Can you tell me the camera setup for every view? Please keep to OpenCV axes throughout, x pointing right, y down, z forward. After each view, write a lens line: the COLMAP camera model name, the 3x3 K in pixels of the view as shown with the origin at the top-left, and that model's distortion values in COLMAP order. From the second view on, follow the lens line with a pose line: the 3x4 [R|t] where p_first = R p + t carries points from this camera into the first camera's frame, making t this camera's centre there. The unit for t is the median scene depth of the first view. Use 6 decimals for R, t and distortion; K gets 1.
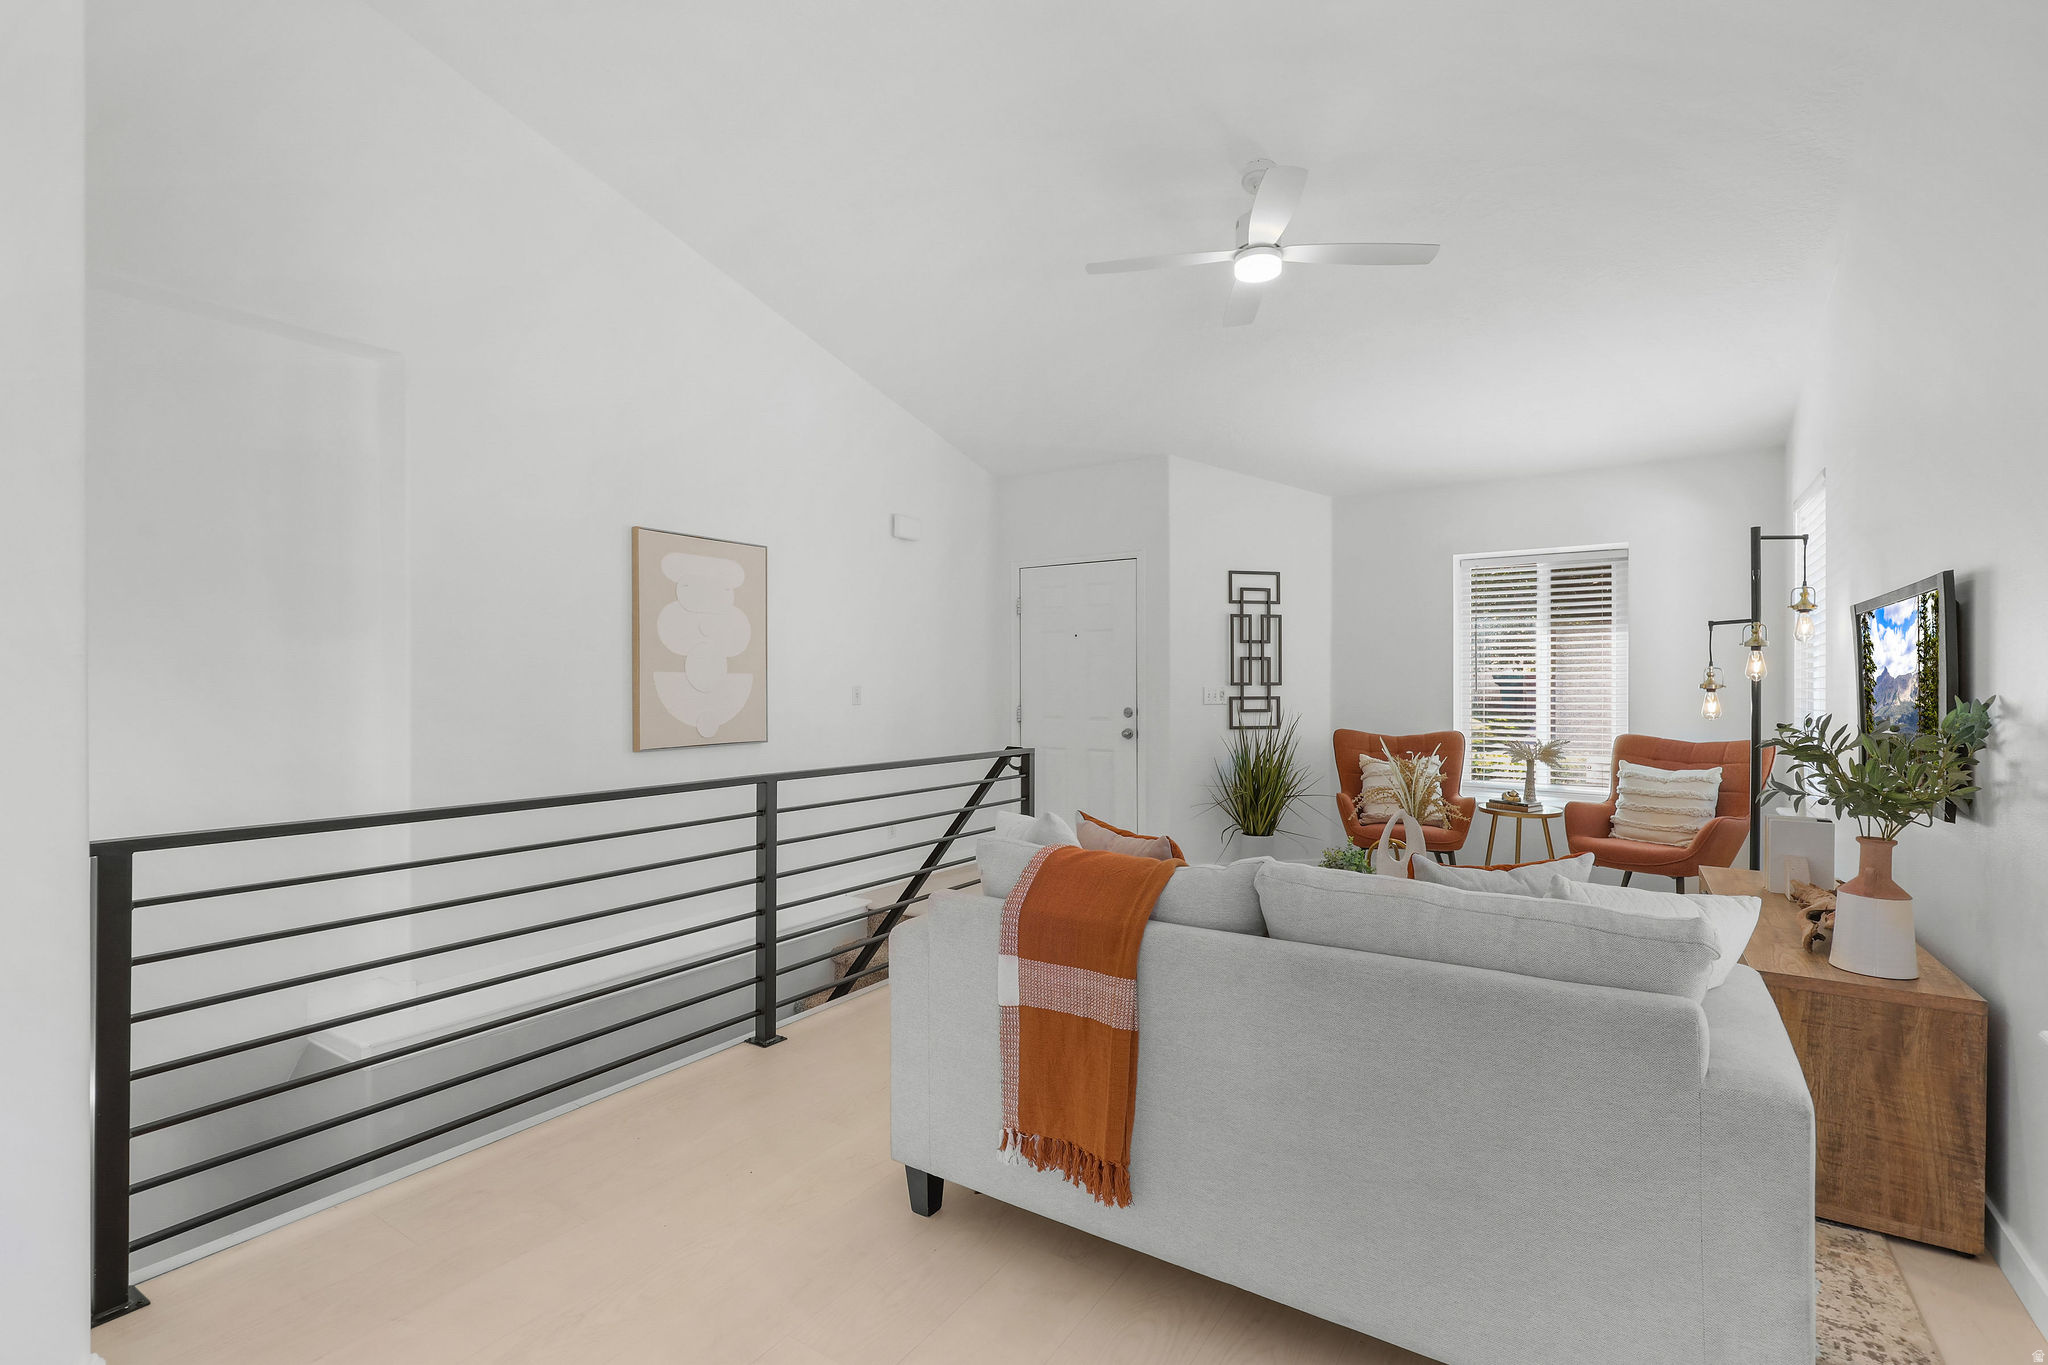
lens RADIAL K [[936.7, 0, 1013.4], [0, 936.7, 681.9], [0, 0, 1]] dist [0.000347, 0.000649]
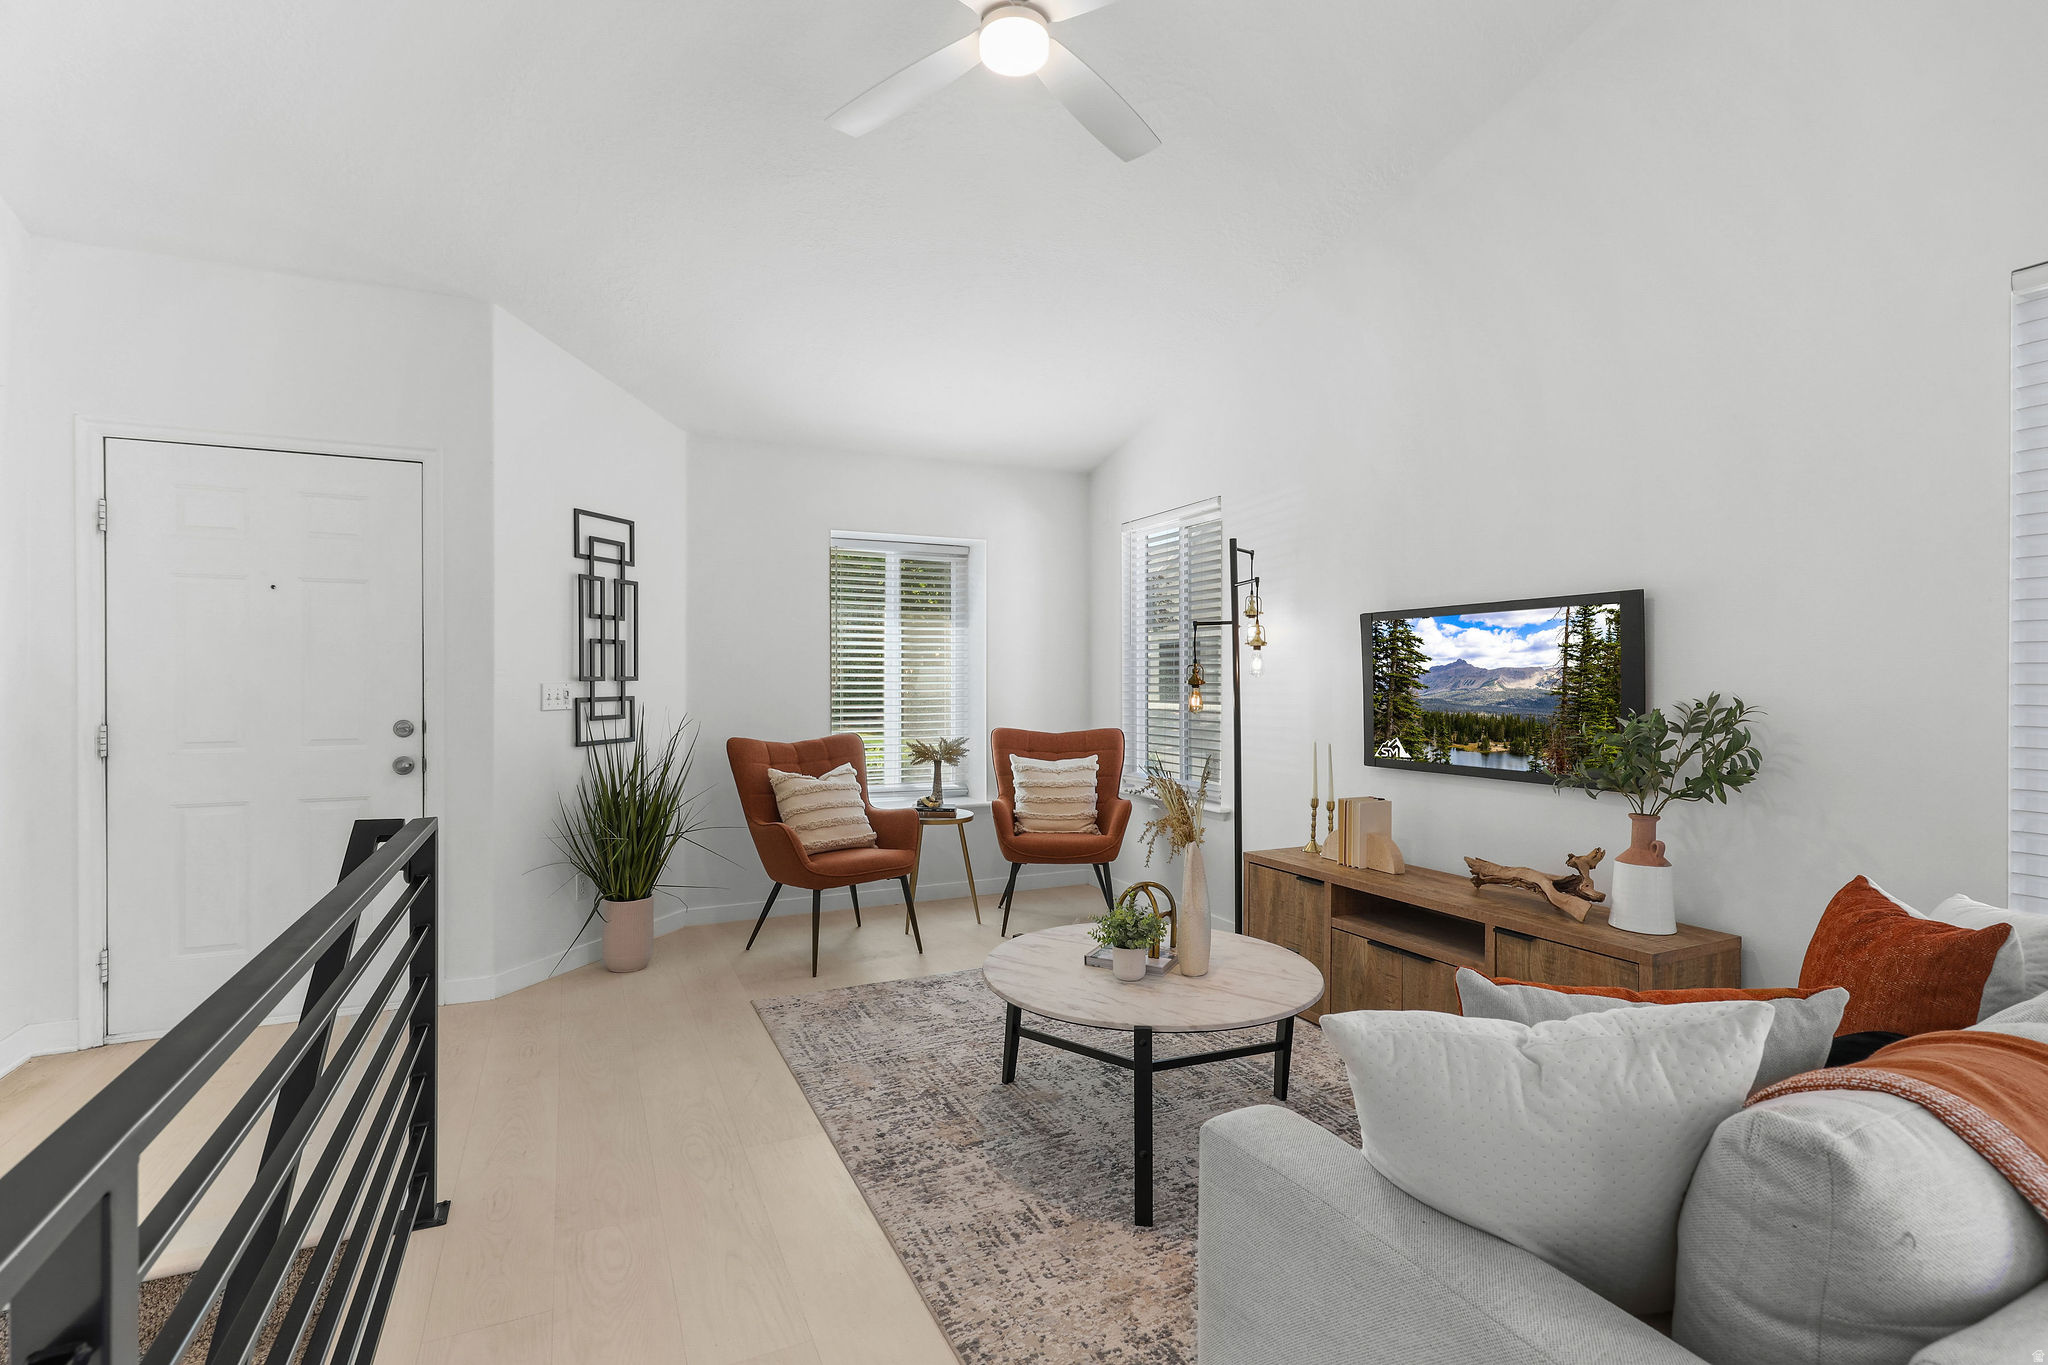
lens RADIAL K [[936.7, 0, 1013.4], [0, 936.7, 681.9], [0, 0, 1]] dist [0.000347, 0.000649]
pose [[0.519312, -0.003637, 0.854577, -0.177474], [-0.003761, 0.999972, 0.006541, -0.001176], [-0.854577, -0.006611, 0.519283, 0.390279]]
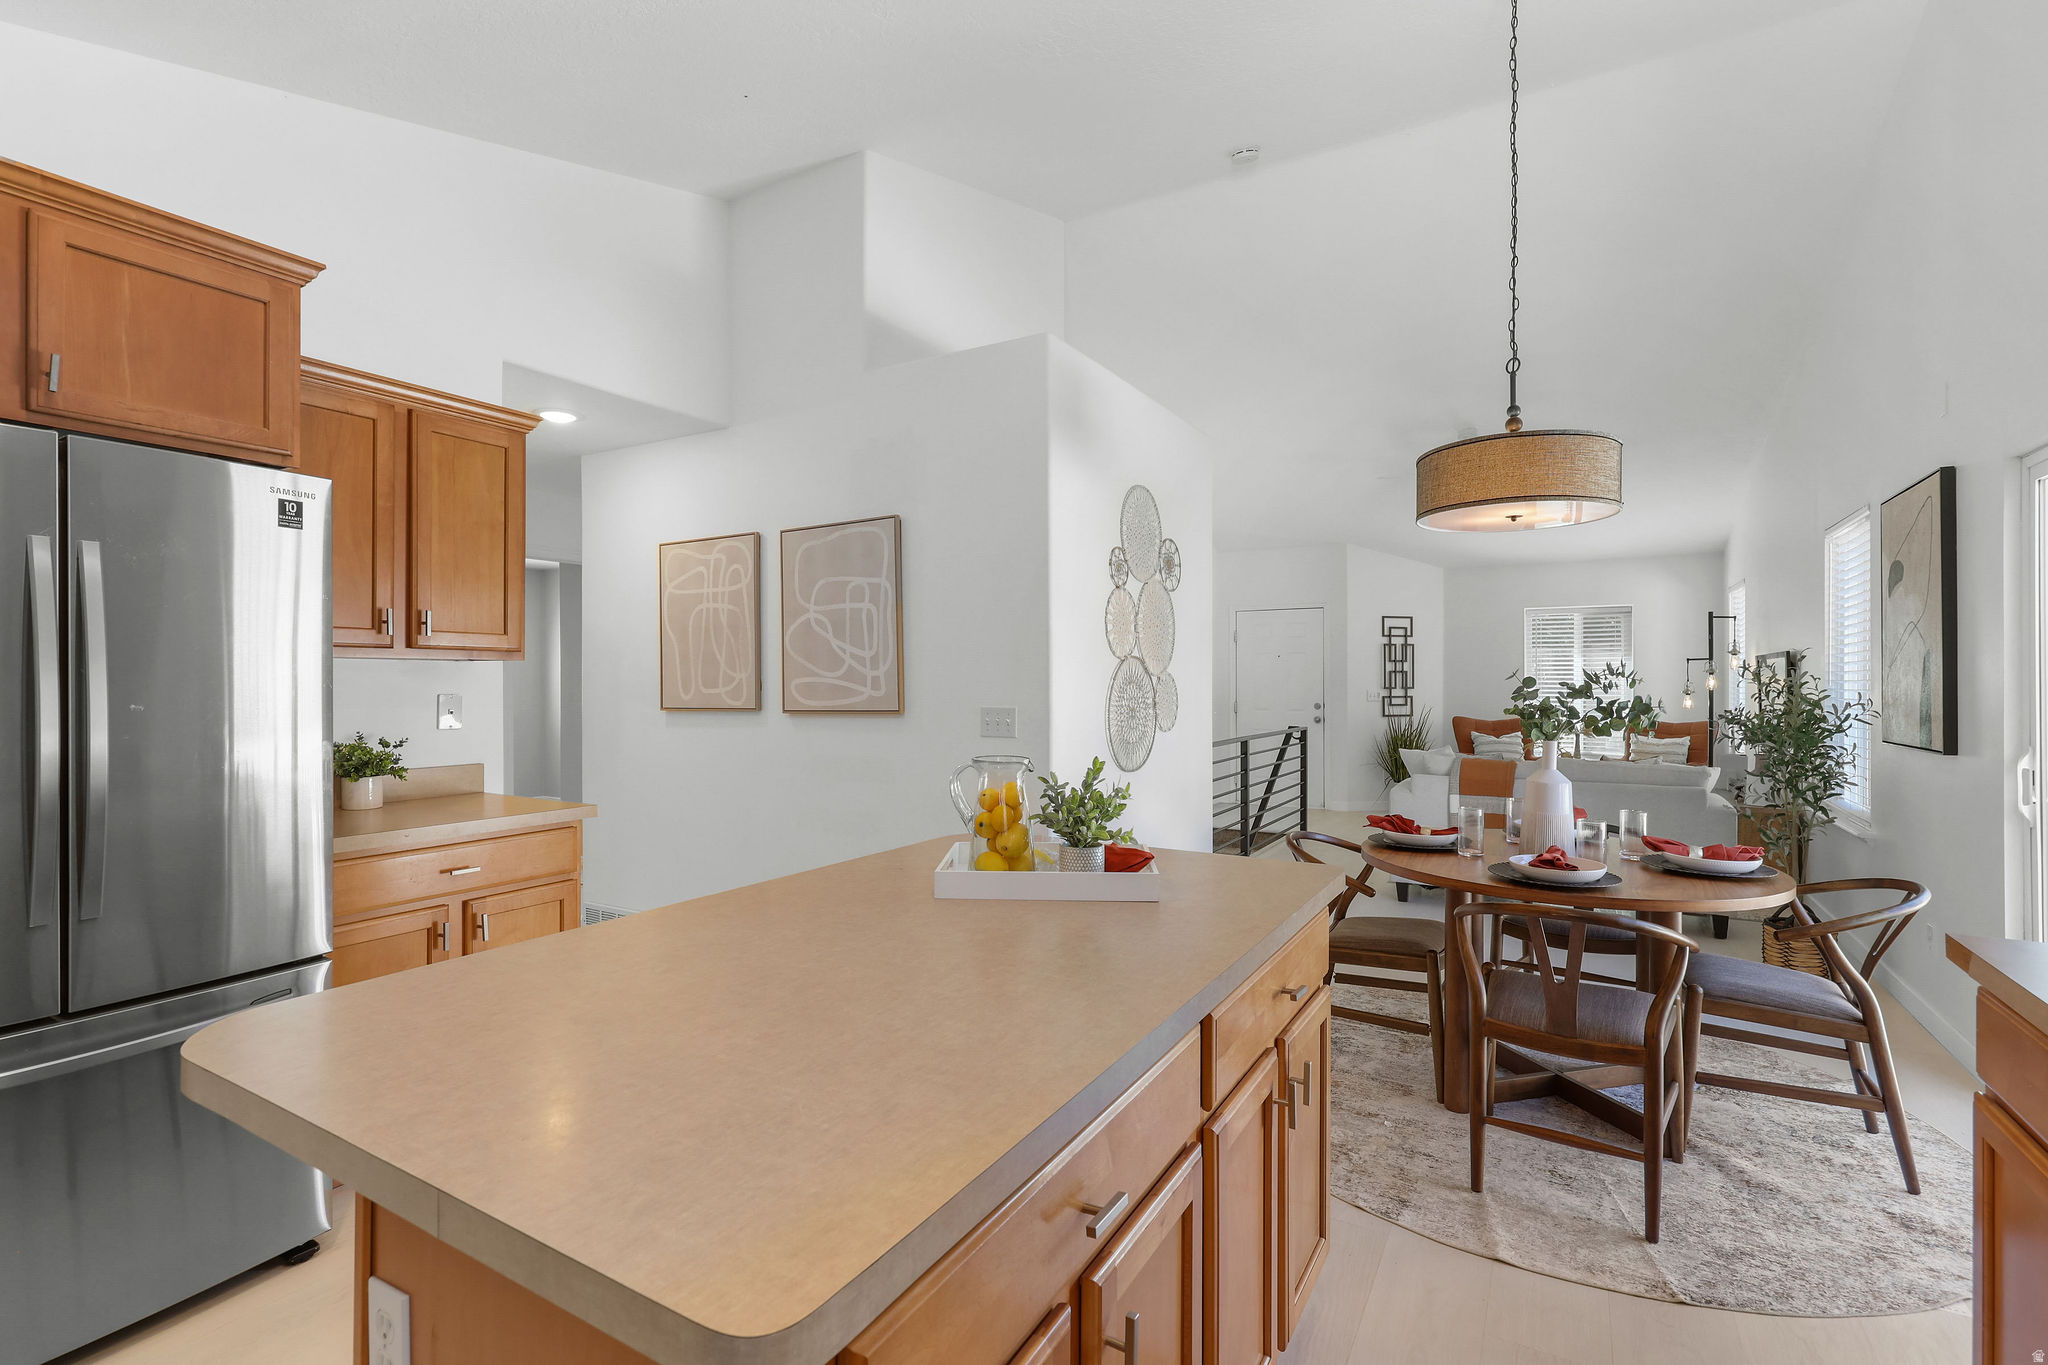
lens RADIAL K [[932.2, 0, 1018.5], [0, 932.2, 673.9], [0, 0, 1]] dist [0.001481, 0.000213]
pose [[0.998935, -0.001373, 0.046125, -0.455965], [0.001437, 0.999998, -0.001359, -0.020345], [-0.046123, 0.001423, 0.998935, -0.541096]]
